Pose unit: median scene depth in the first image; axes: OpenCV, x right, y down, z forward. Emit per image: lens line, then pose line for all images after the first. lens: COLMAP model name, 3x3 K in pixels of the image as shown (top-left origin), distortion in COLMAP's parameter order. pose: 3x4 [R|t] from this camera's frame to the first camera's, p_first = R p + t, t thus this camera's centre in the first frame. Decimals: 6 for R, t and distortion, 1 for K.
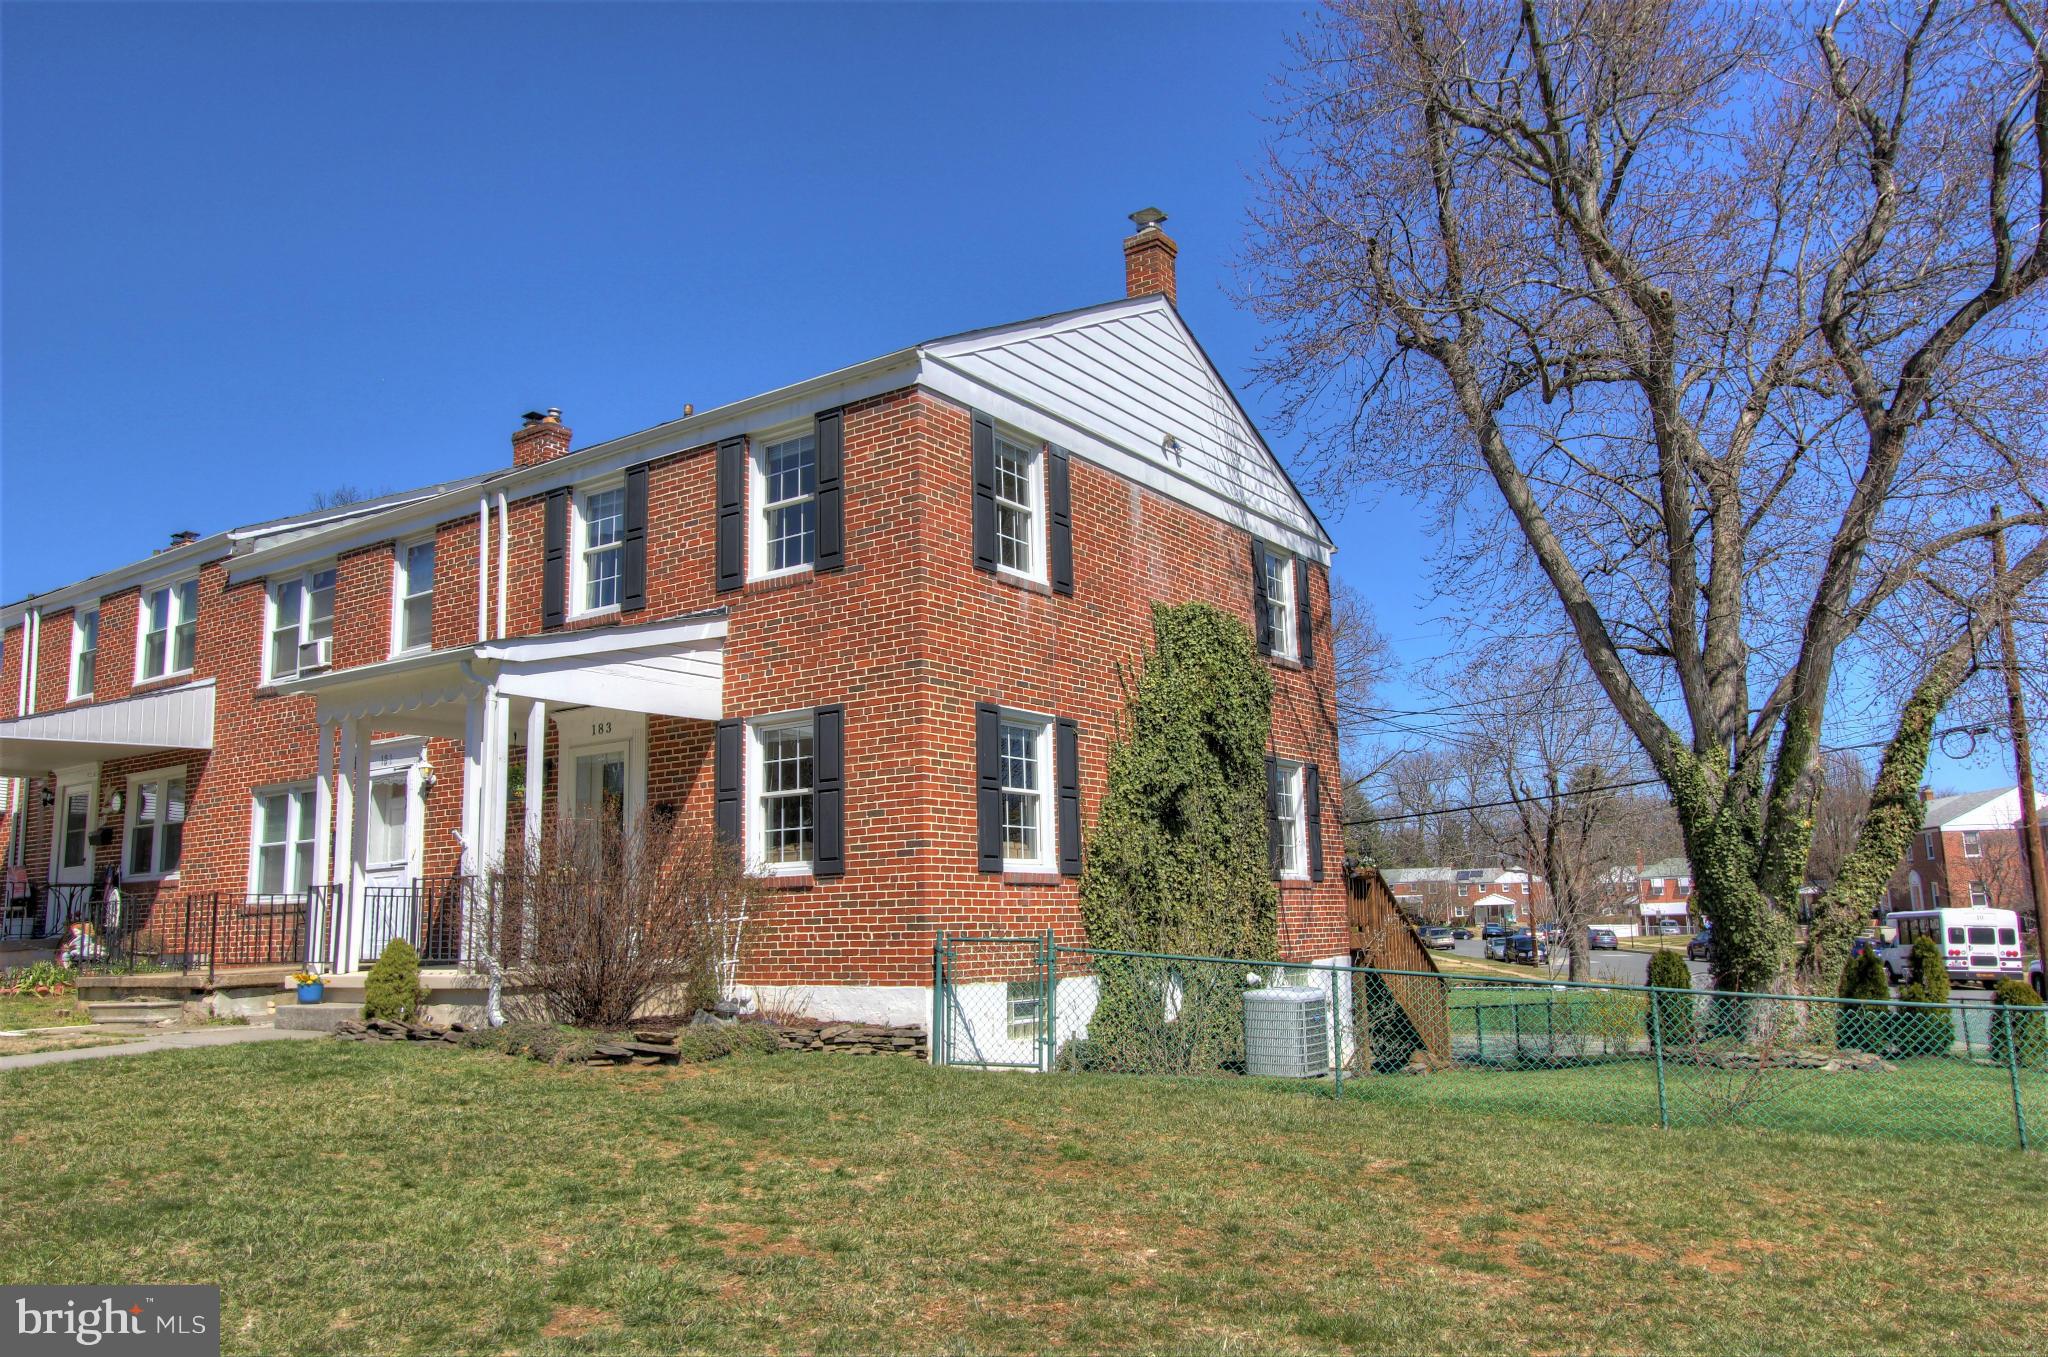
lens RADIAL K [[1506.8, 0, 1157.5], [0, 1506.8, 715.4], [0, 0, 1]] dist [-0.016434, 0.011923]
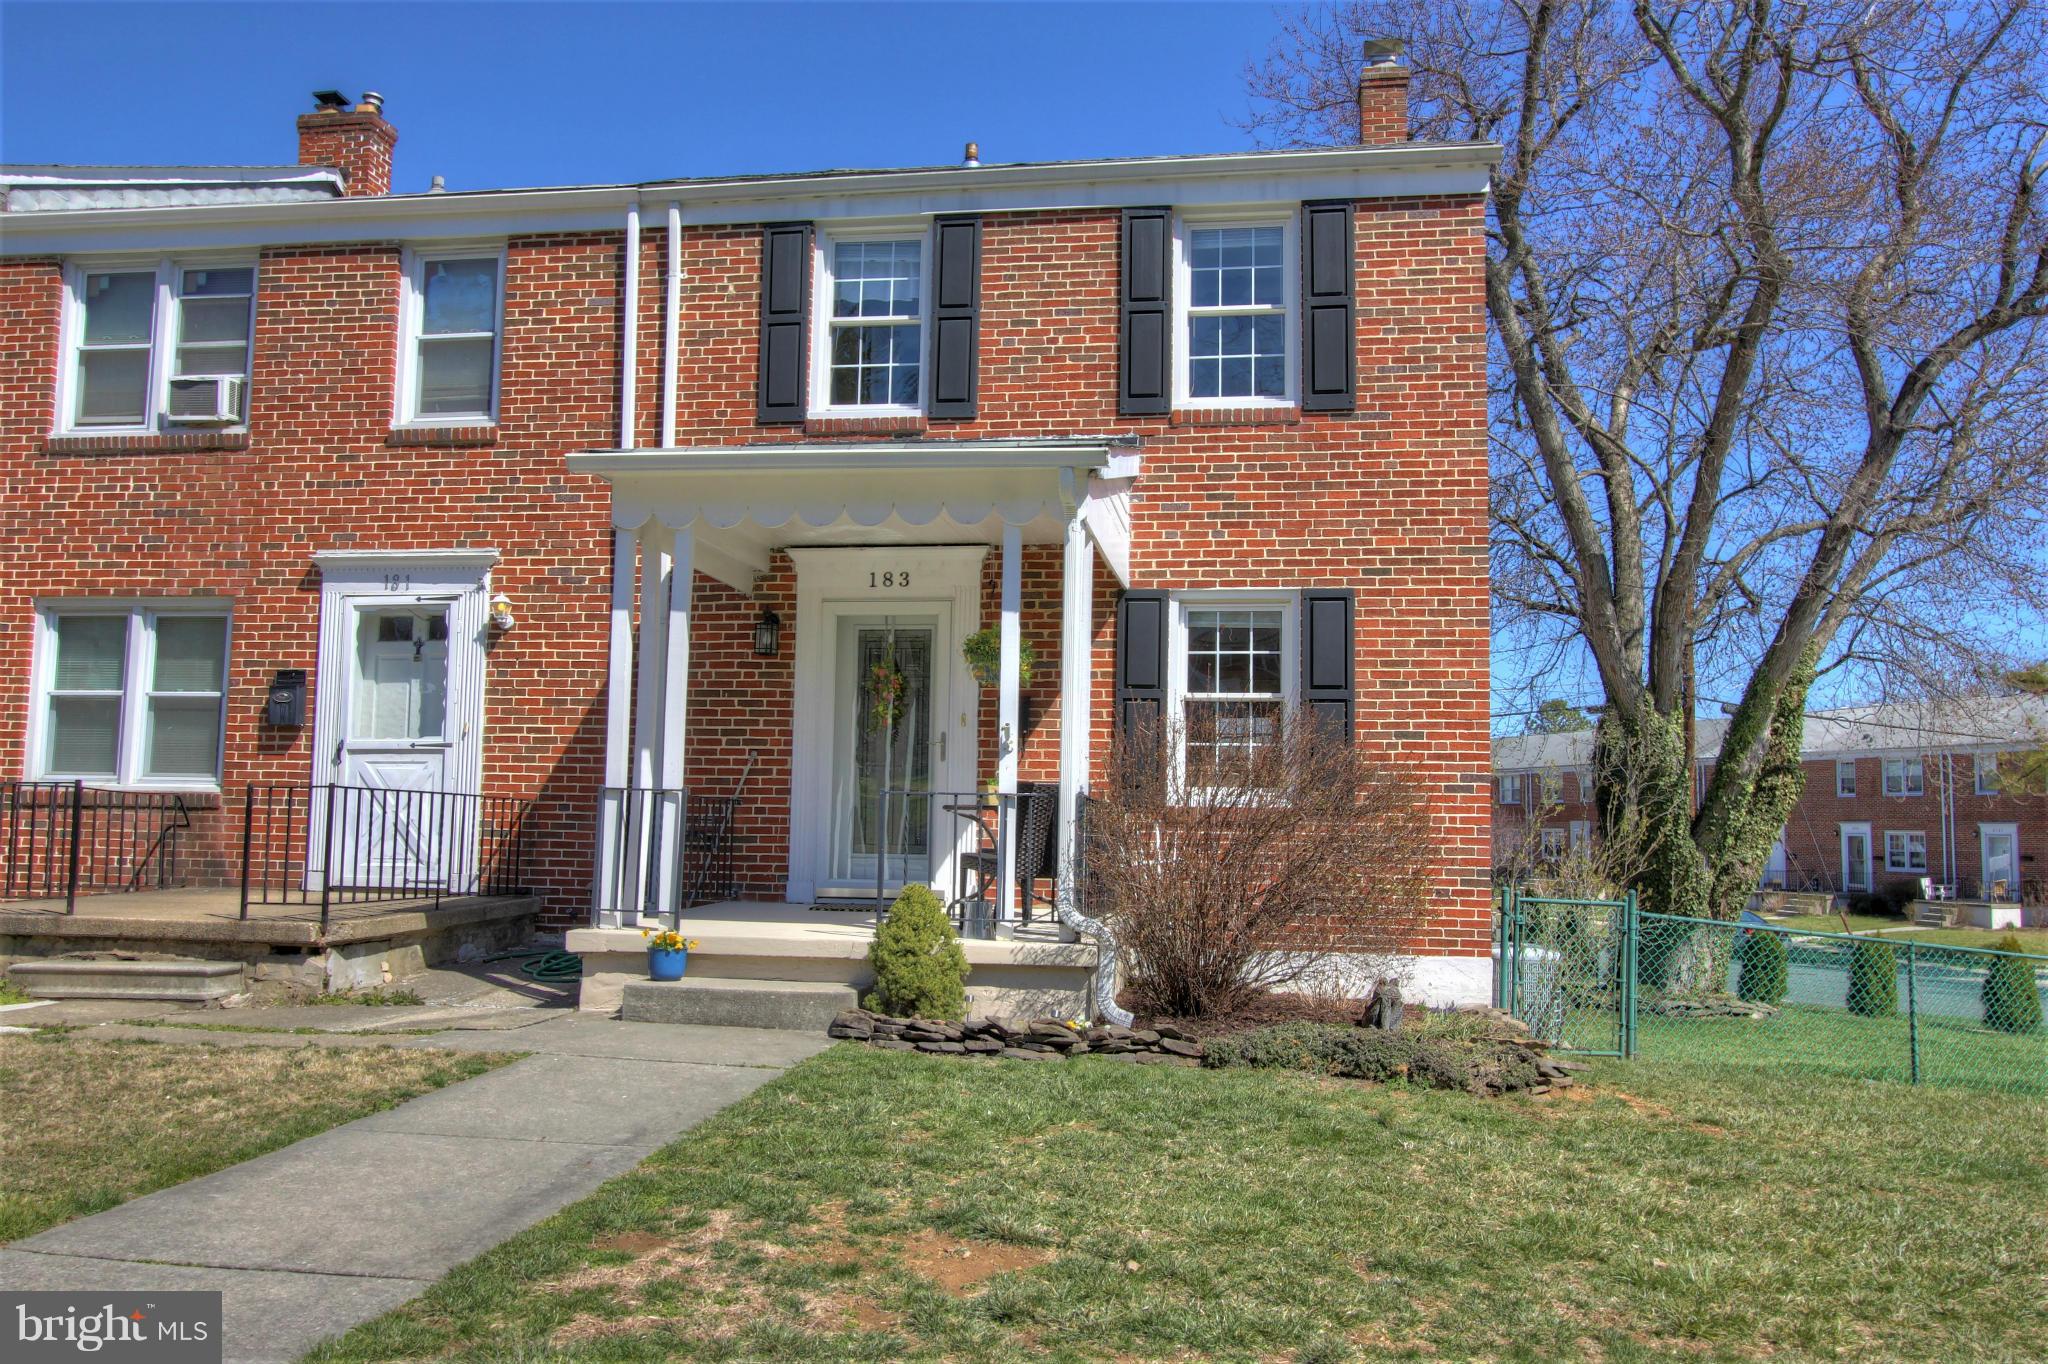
lens RADIAL K [[1506.8, 0, 1157.5], [0, 1506.8, 718.9], [0, 0, 1]] dist [-0.016434, 0.011923]
pose [[0.899393, 0.074491, 0.430748, -0.526002], [-0.100165, 0.994275, 0.037198, 0.033294], [-0.425511, -0.076601, 0.901705, 0.288546]]
